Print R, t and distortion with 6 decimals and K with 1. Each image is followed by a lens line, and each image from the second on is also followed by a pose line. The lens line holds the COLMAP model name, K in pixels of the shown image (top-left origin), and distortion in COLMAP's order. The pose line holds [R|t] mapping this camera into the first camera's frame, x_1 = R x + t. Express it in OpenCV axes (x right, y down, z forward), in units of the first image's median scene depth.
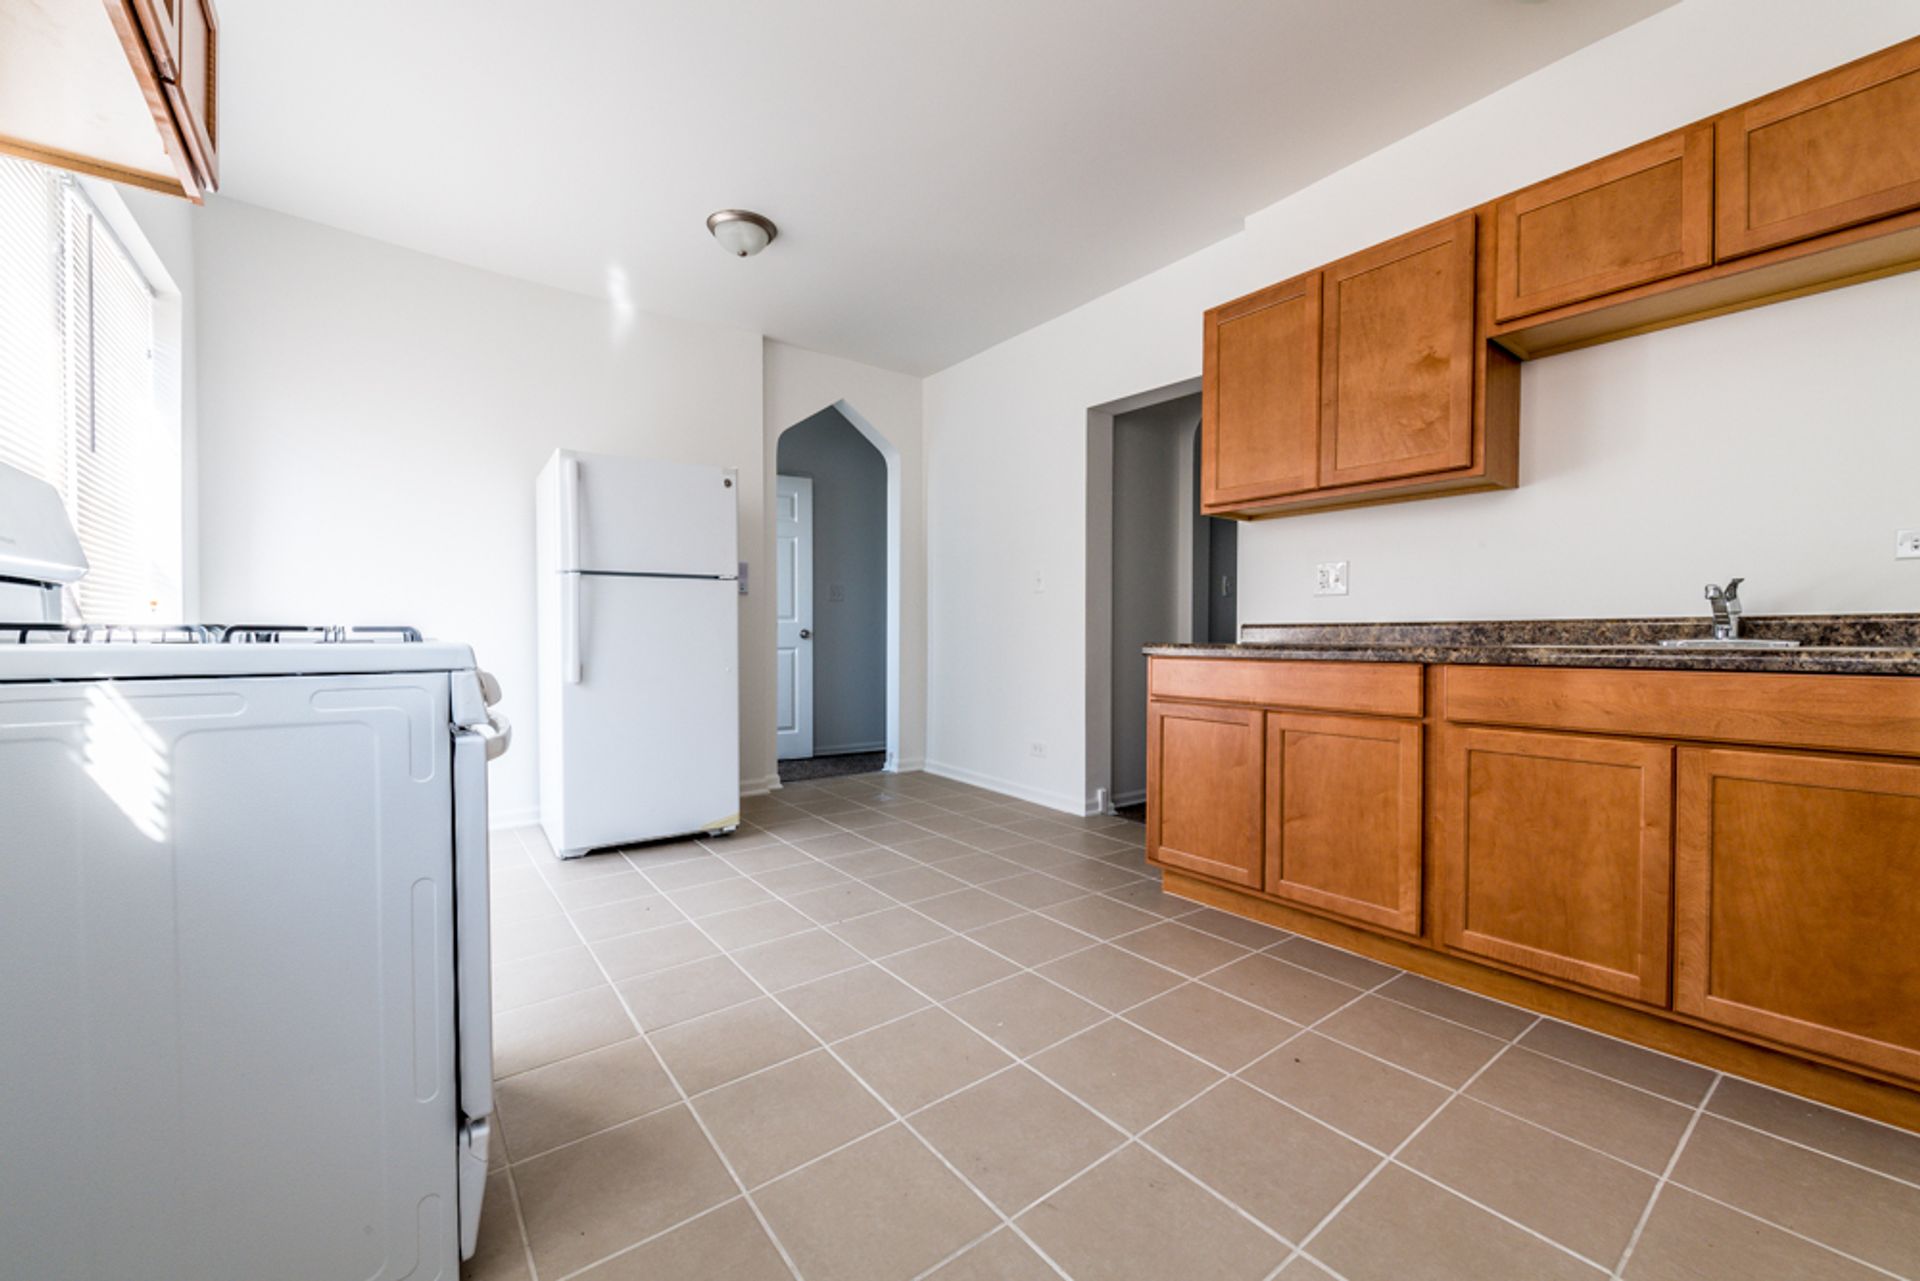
lens RADIAL K [[764.3, 0, 960.0], [0, 764.3, 640.5], [0, 0, 1]] dist [-0.000236, -0.002773]
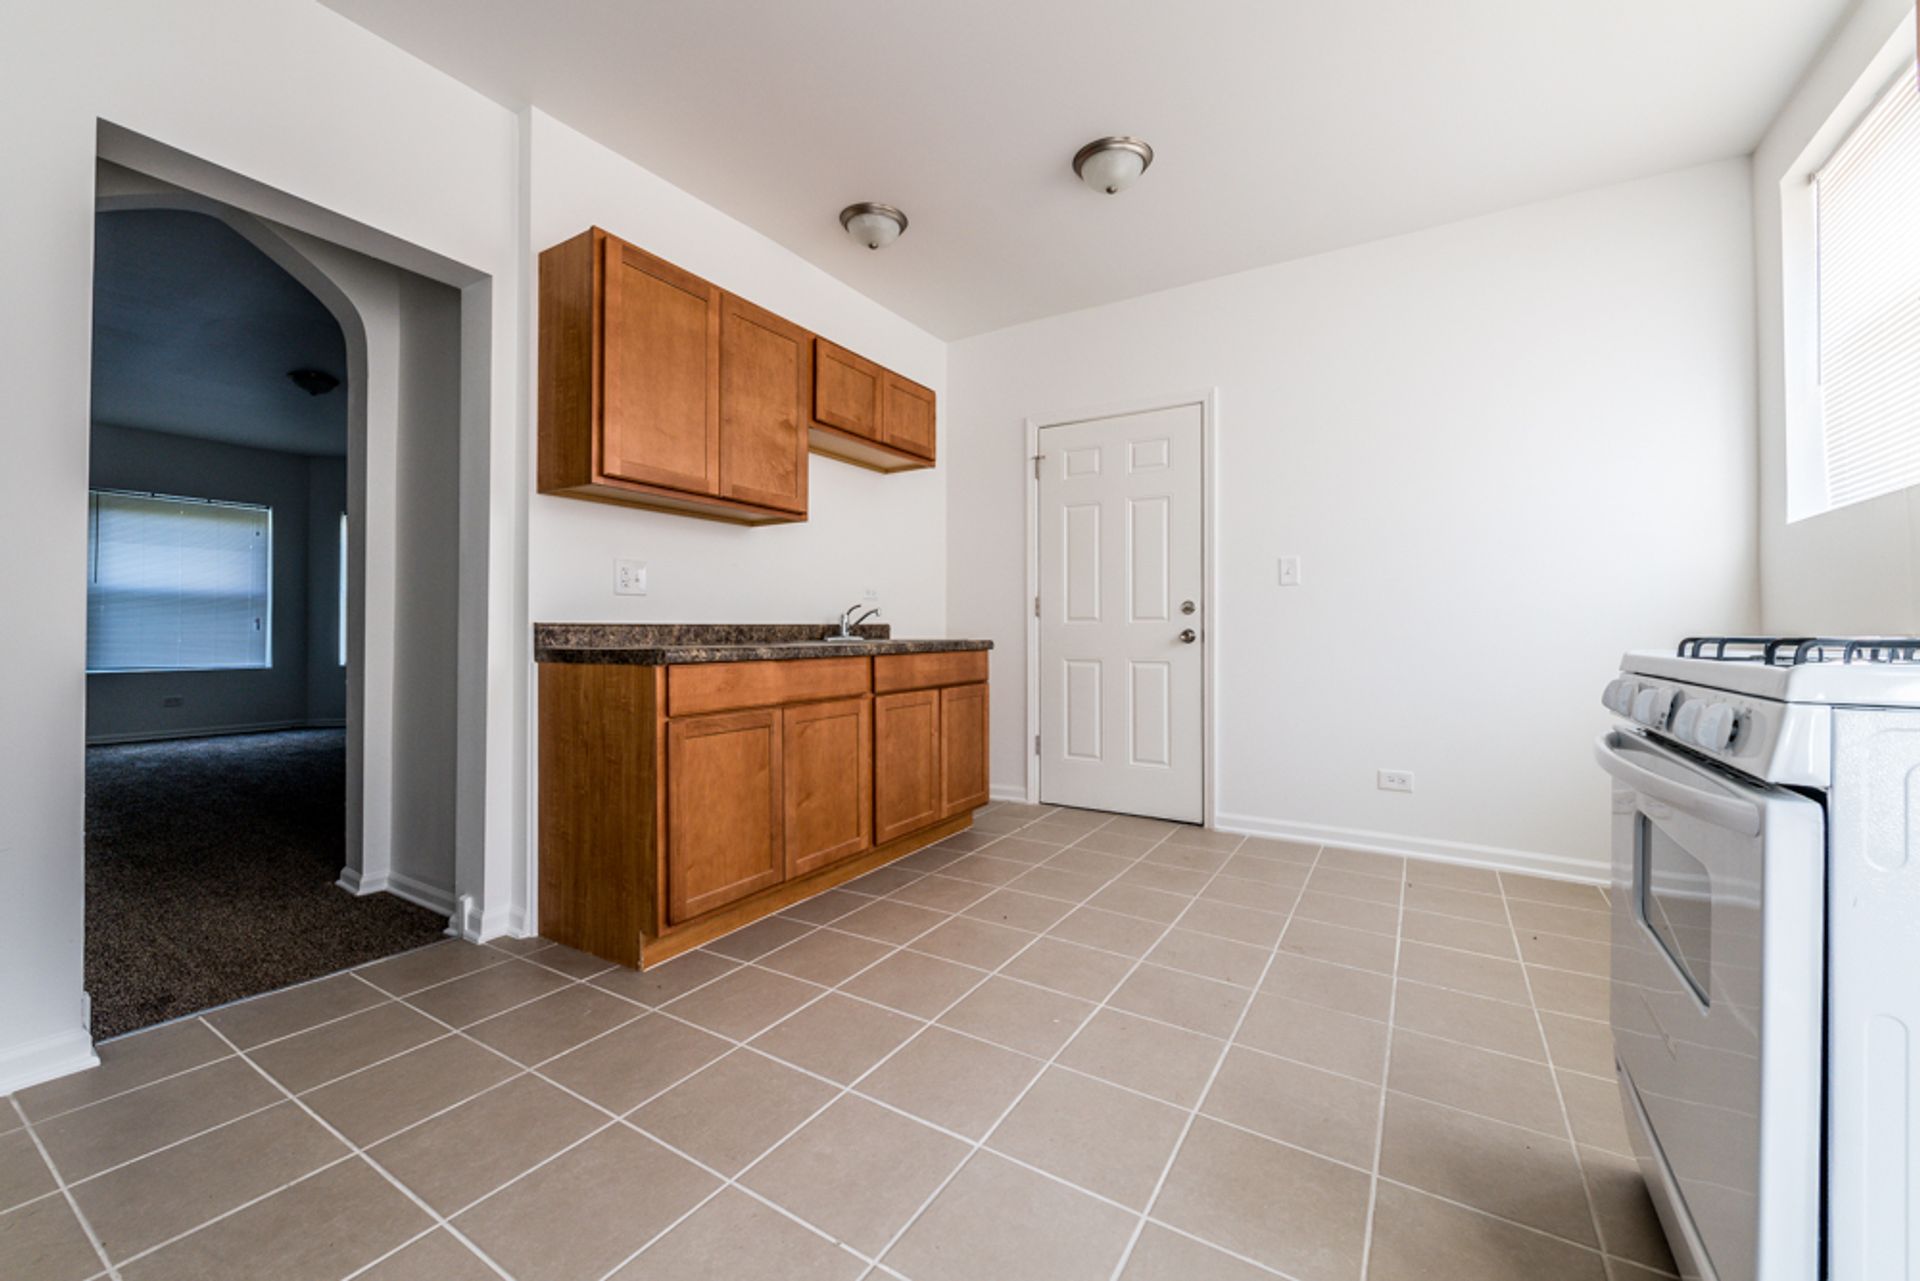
lens RADIAL K [[742.8, 0, 951.9], [0, 742.8, 632.5], [0, 0, 1]] dist [0.000711, -0.016265]
pose [[-0.343400, 0.001784, 0.939188, -0.678748], [0.013675, 0.999902, 0.003101, -0.013603], [-0.939090, 0.013908, -0.343390, 1.202438]]
